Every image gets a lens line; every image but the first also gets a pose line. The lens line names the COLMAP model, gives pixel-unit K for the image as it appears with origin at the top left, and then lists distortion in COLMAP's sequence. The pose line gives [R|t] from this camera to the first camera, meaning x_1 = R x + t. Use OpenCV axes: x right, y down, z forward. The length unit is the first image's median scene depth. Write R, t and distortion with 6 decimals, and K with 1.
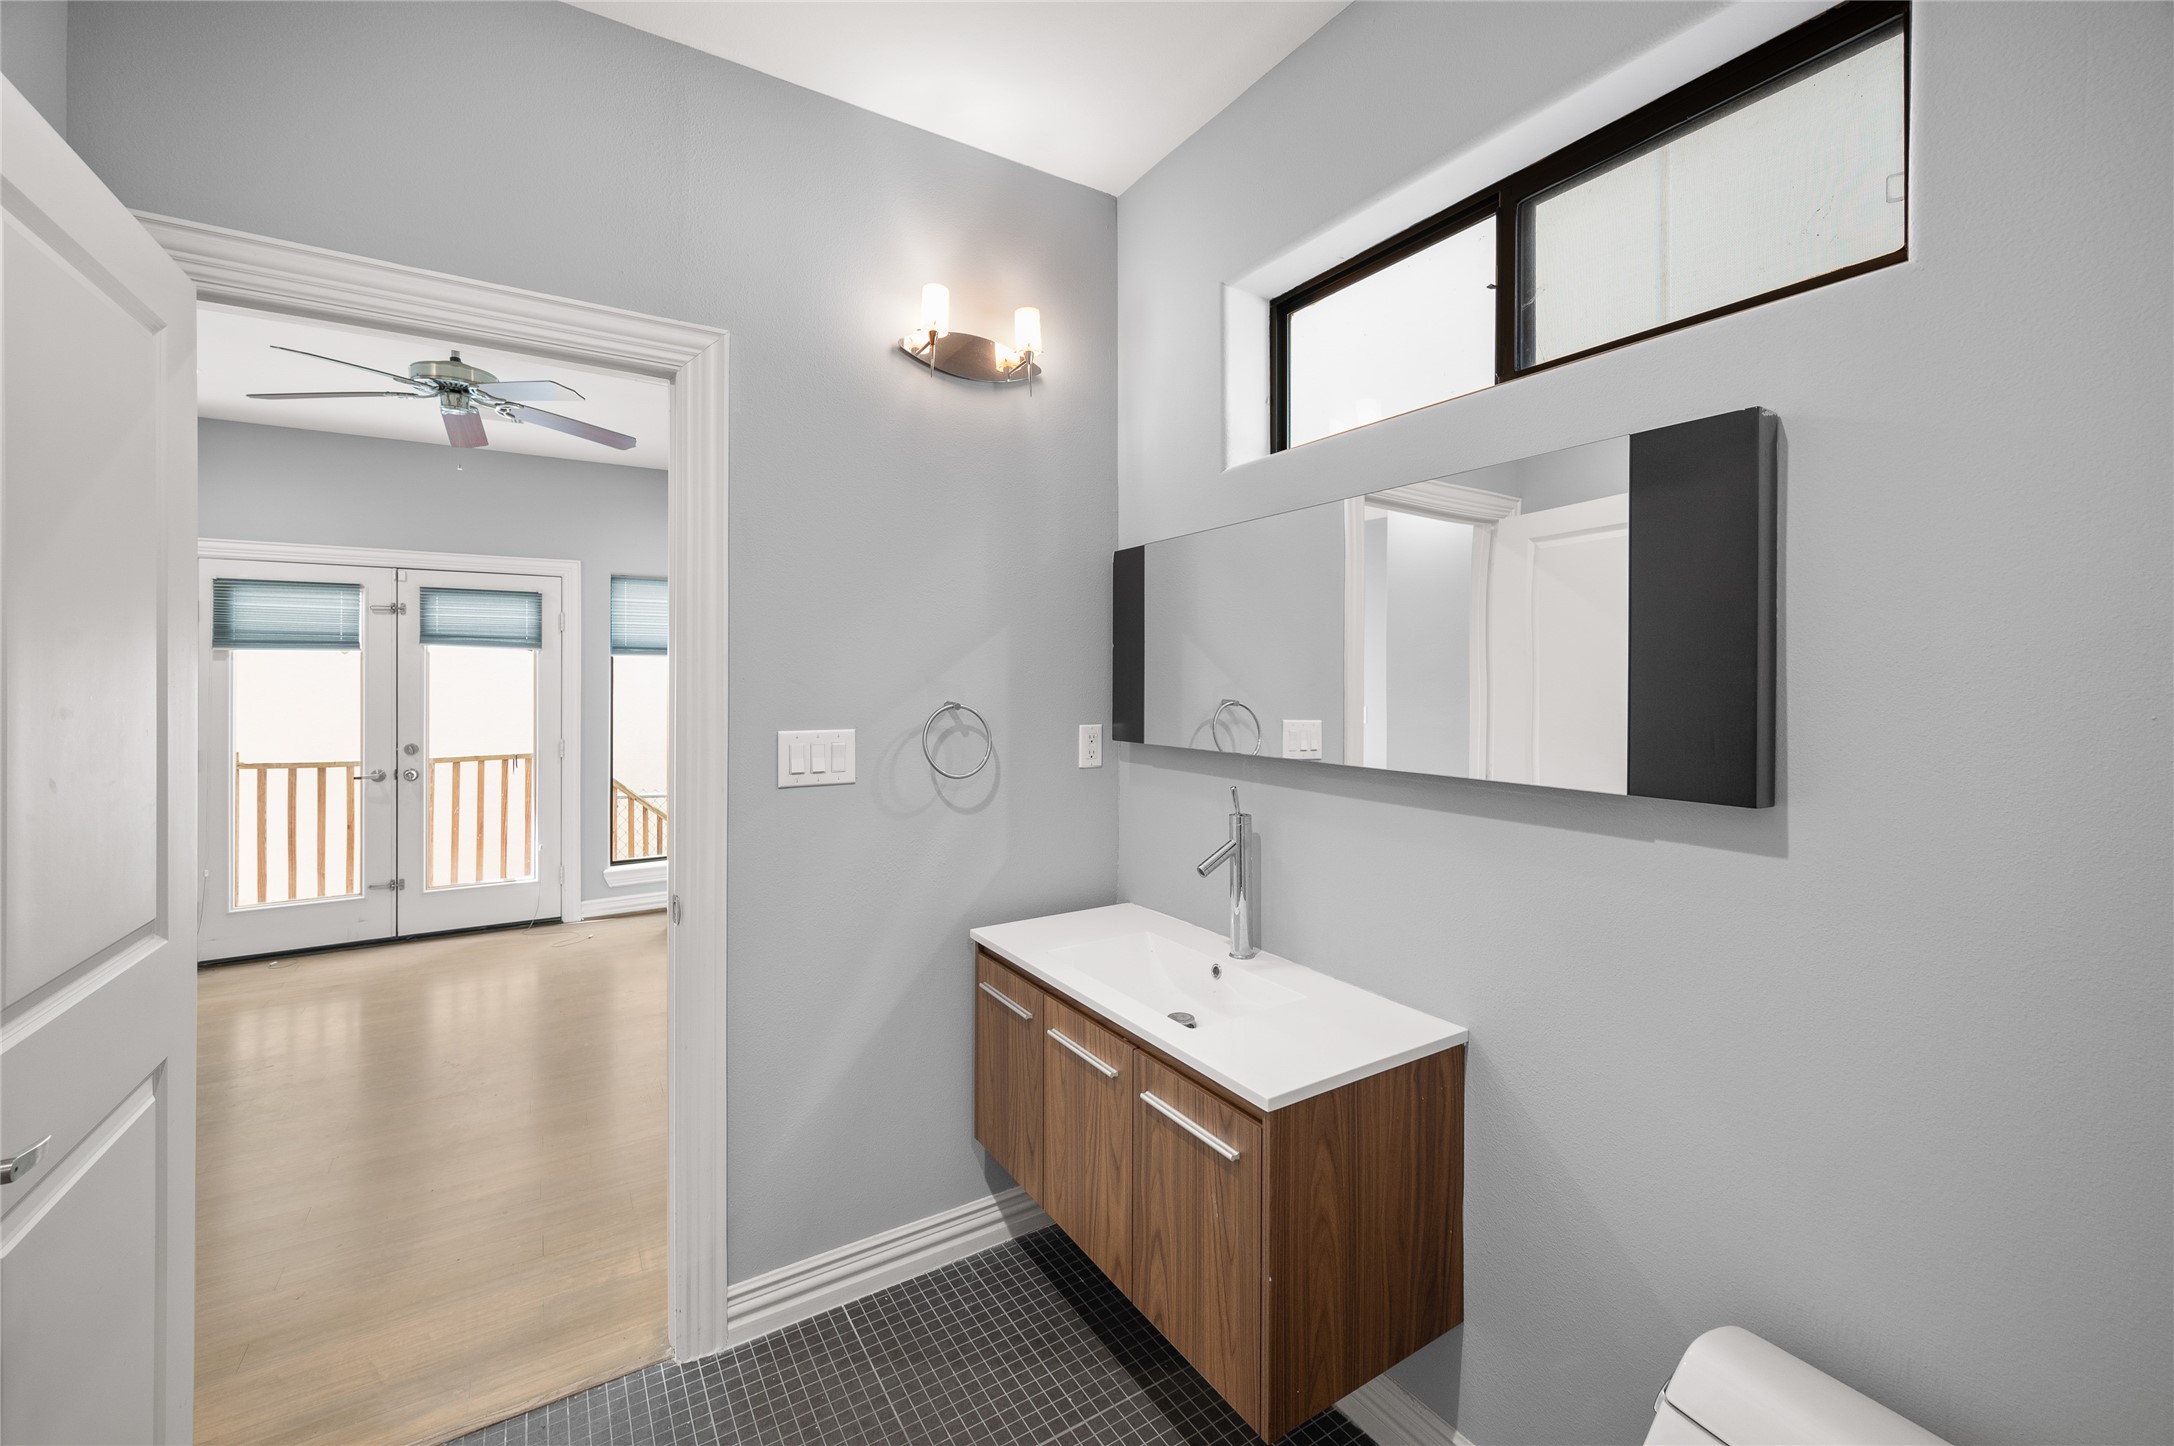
lens RADIAL K [[875.1, 0, 1093.6], [0, 875.1, 682.6], [0, 0, 1]] dist [0.001689, -0.000076]
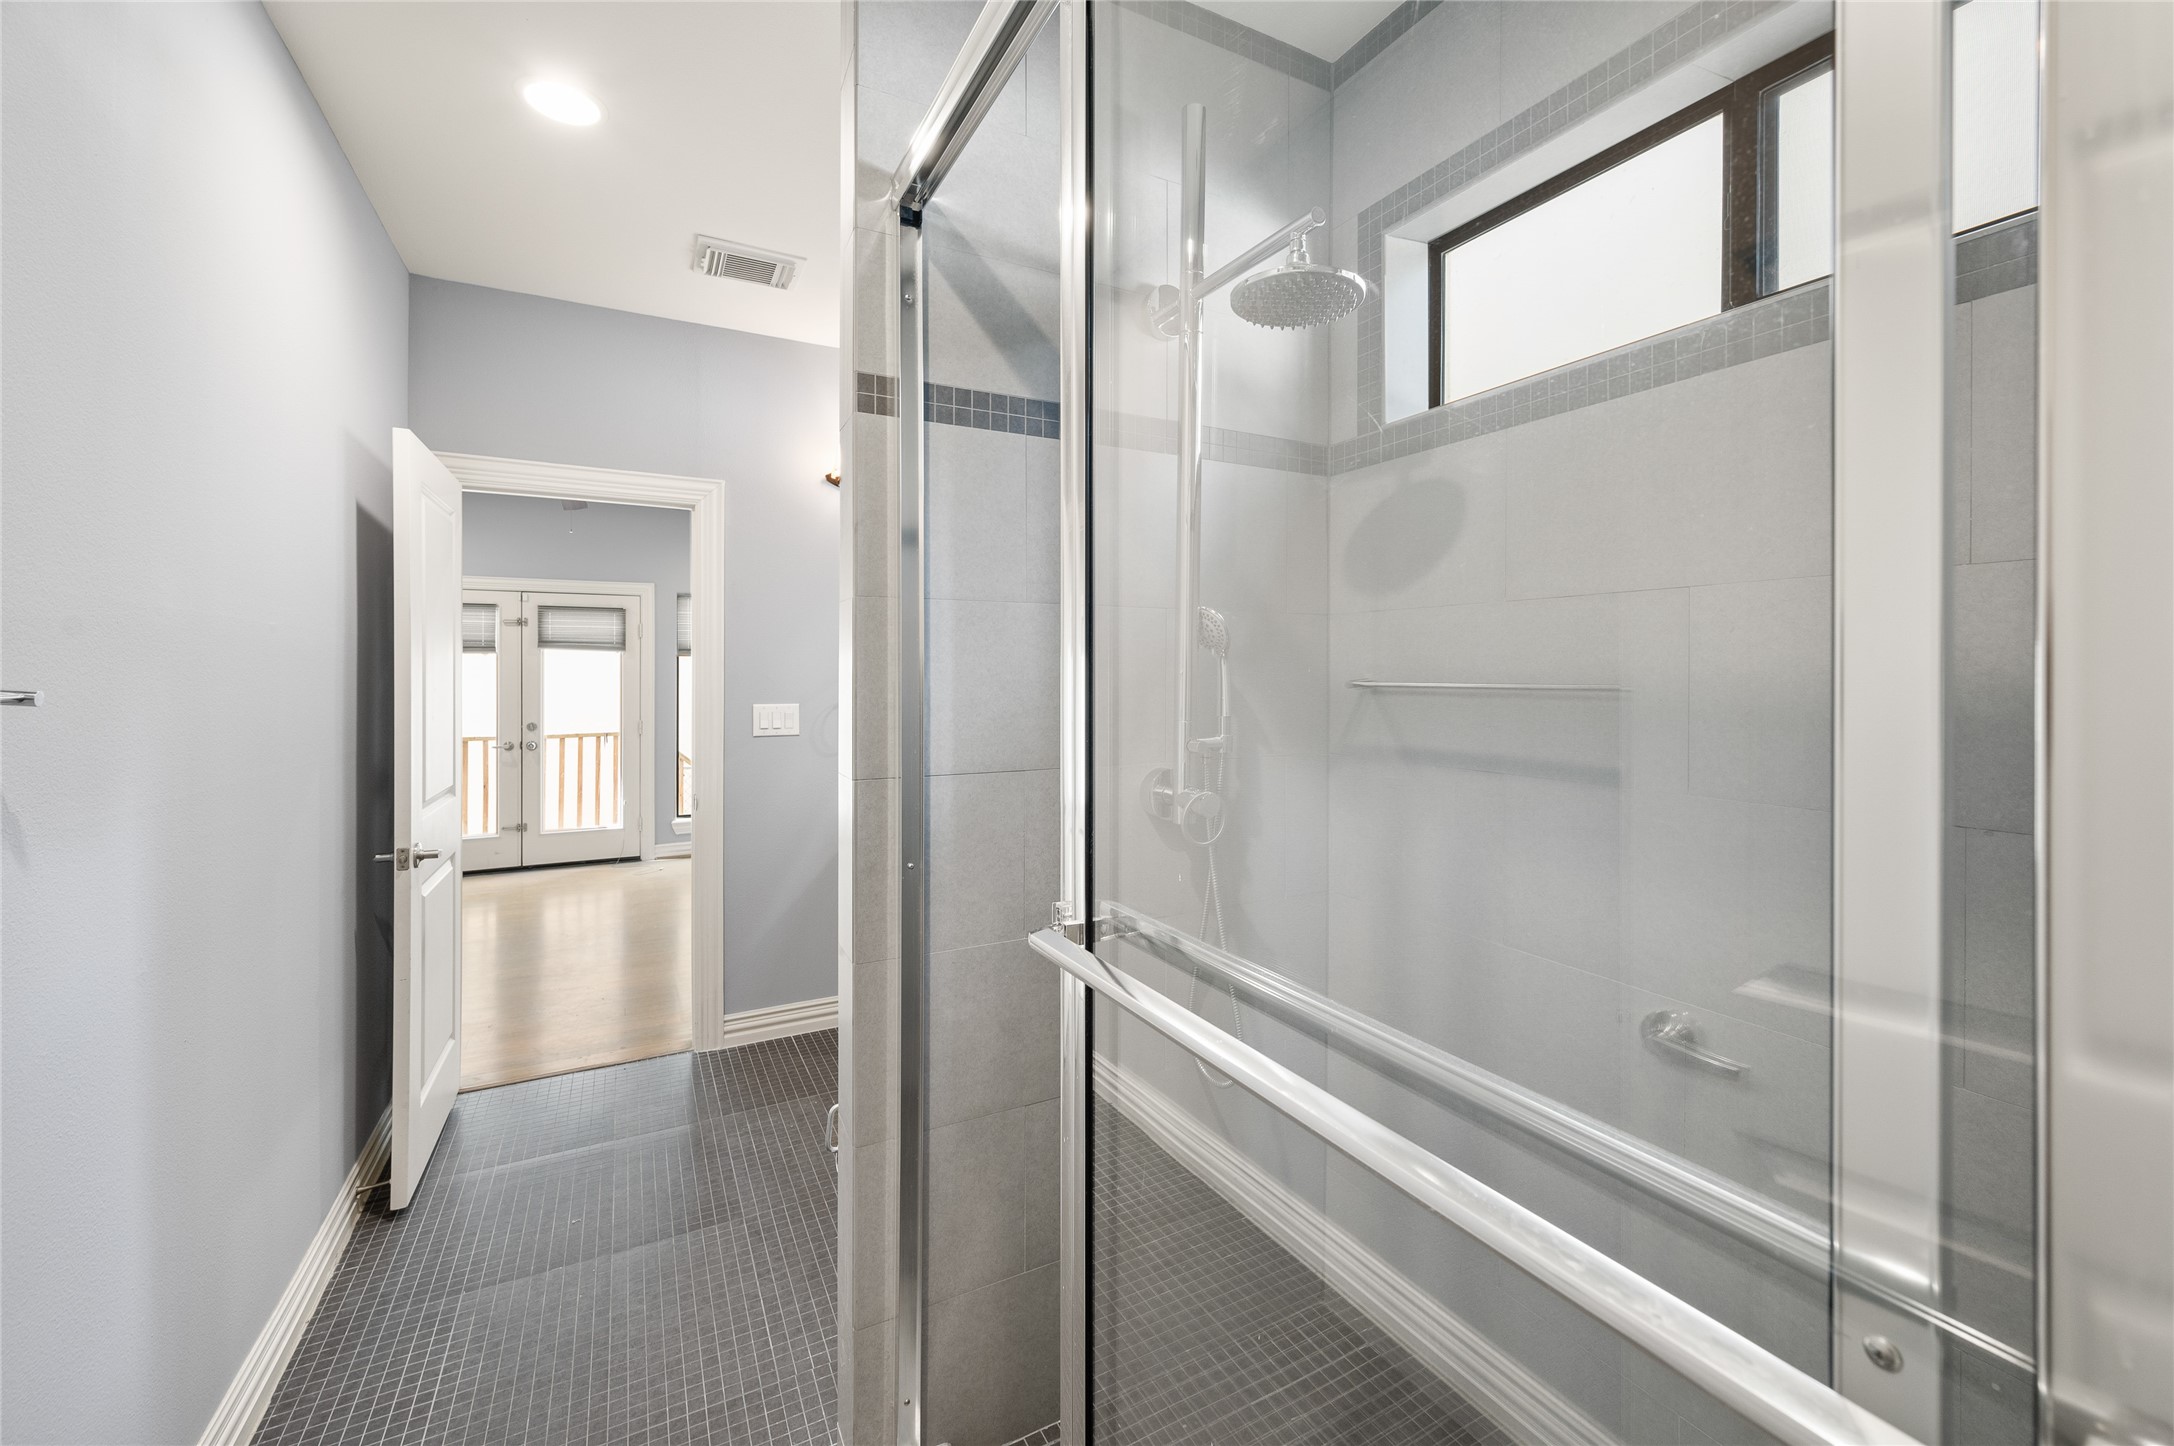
lens RADIAL K [[869.8, 0, 1086.1], [0, 869.8, 675.6], [0, 0, 1]] dist [0.015045, 0.000012]
pose [[0.996962, -0.001359, -0.077872, 0.169361], [0.001350, 0.999999, -0.000163, -0.000614], [0.077872, 0.000057, 0.996963, -0.266467]]
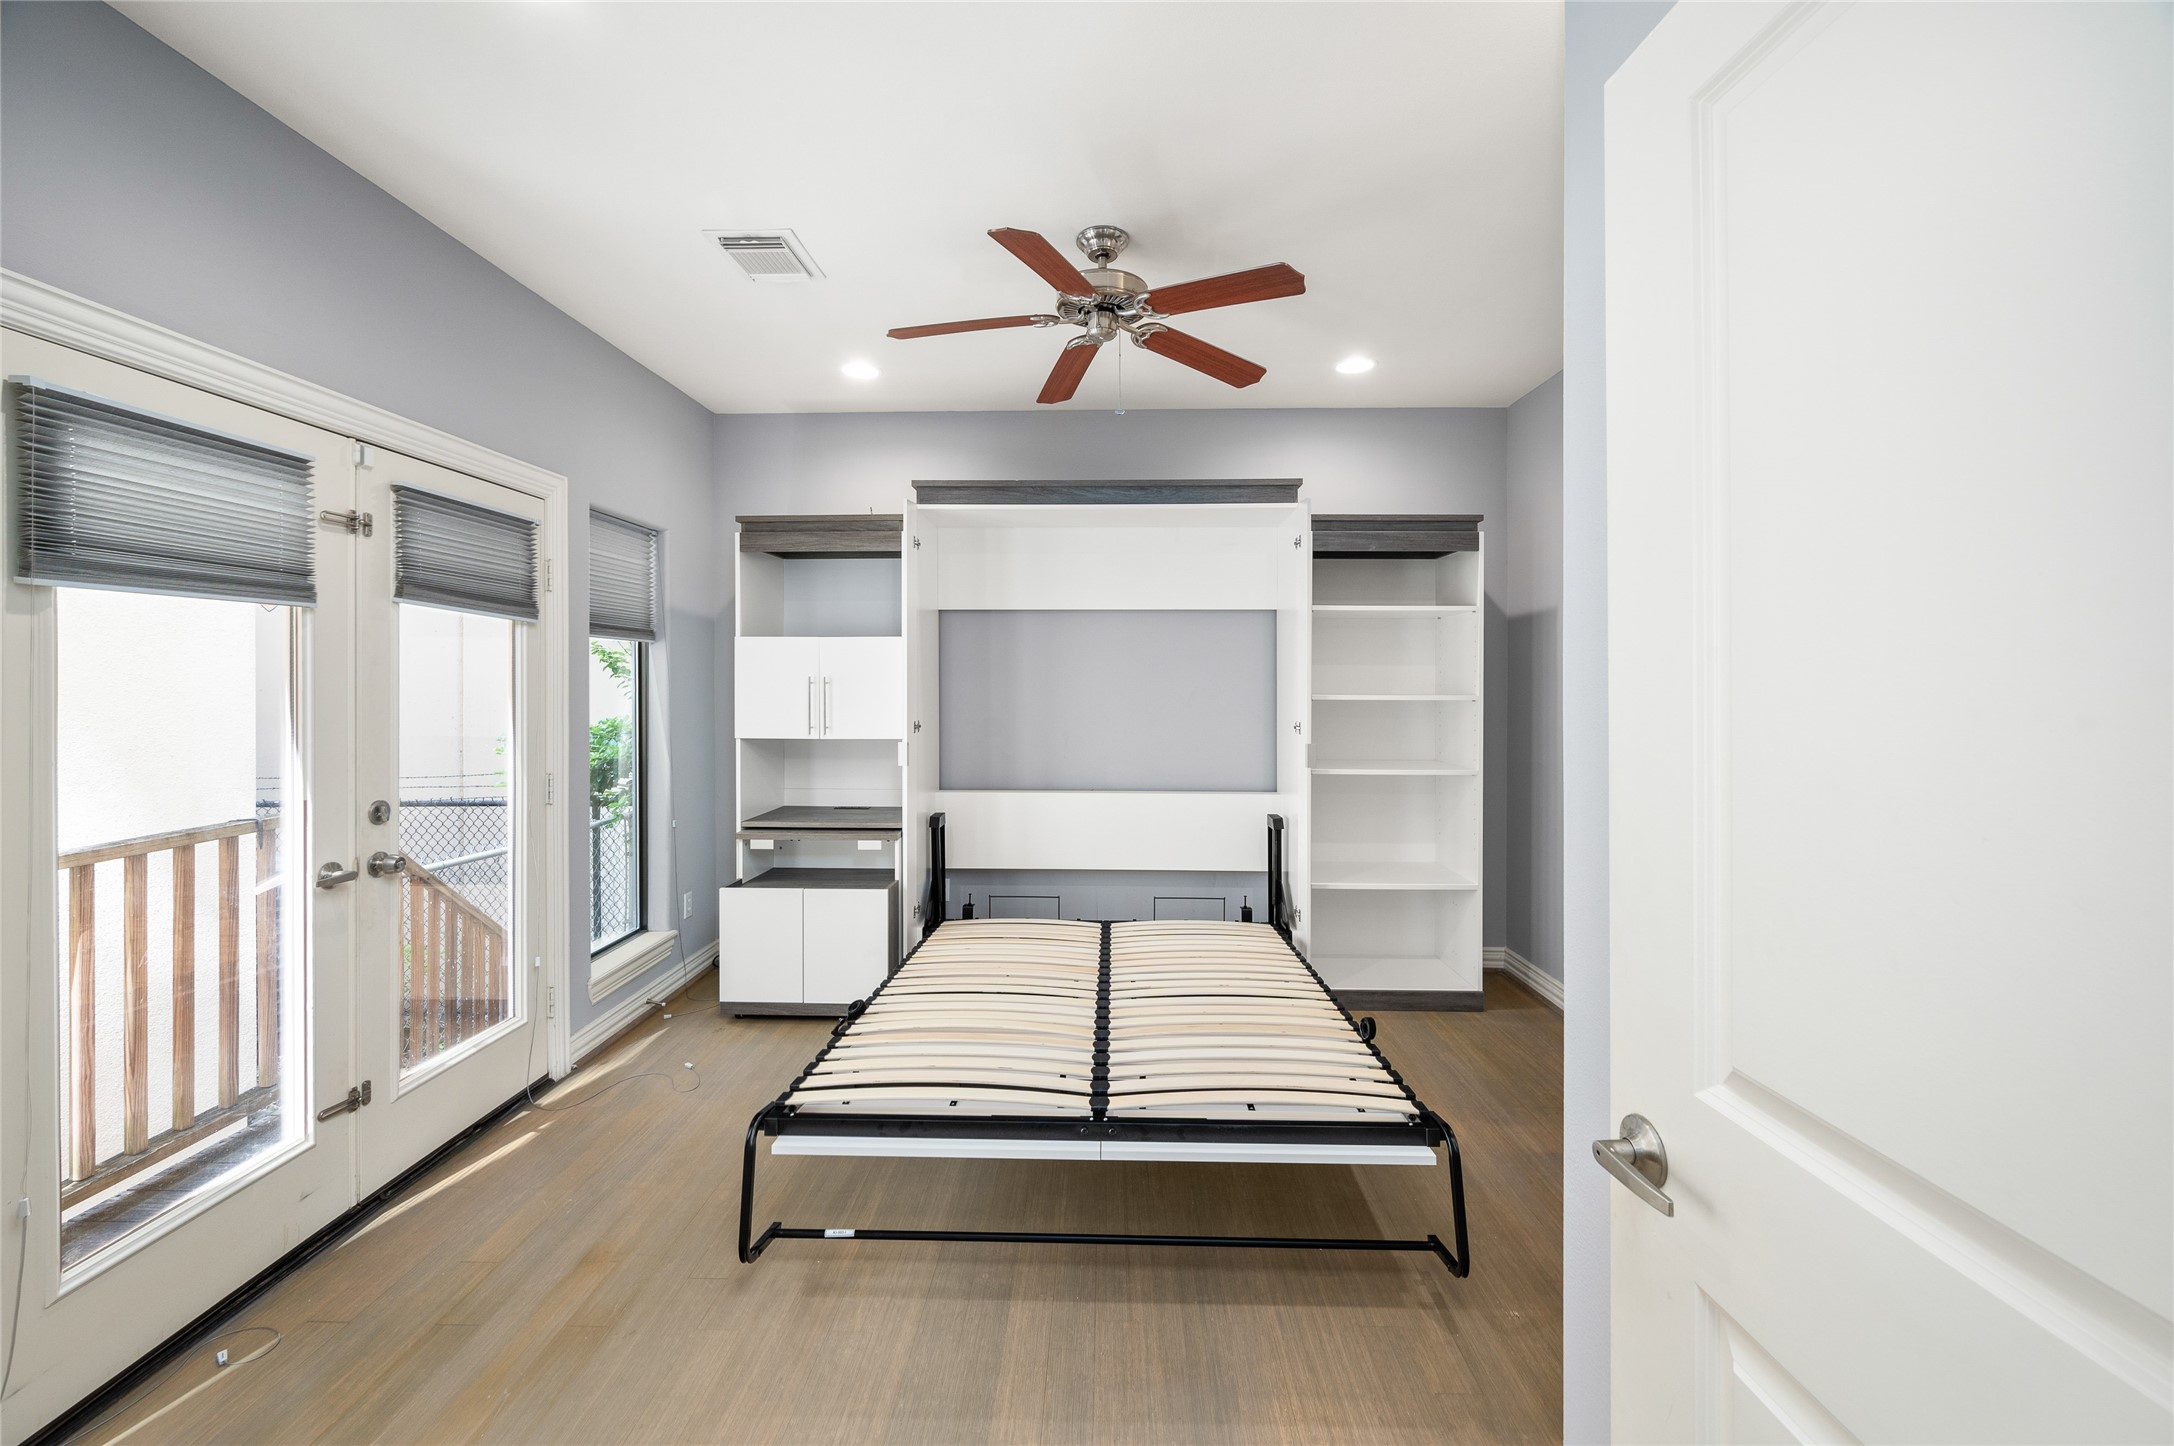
lens RADIAL K [[875.1, 0, 1093.6], [0, 875.1, 682.6], [0, 0, 1]] dist [0.001689, -0.000076]
pose [[0.554886, -0.002121, 0.831924, -0.955323], [0.003618, 0.999993, 0.000136, 0.004501], [-0.831918, 0.002935, 0.554890, 0.391858]]
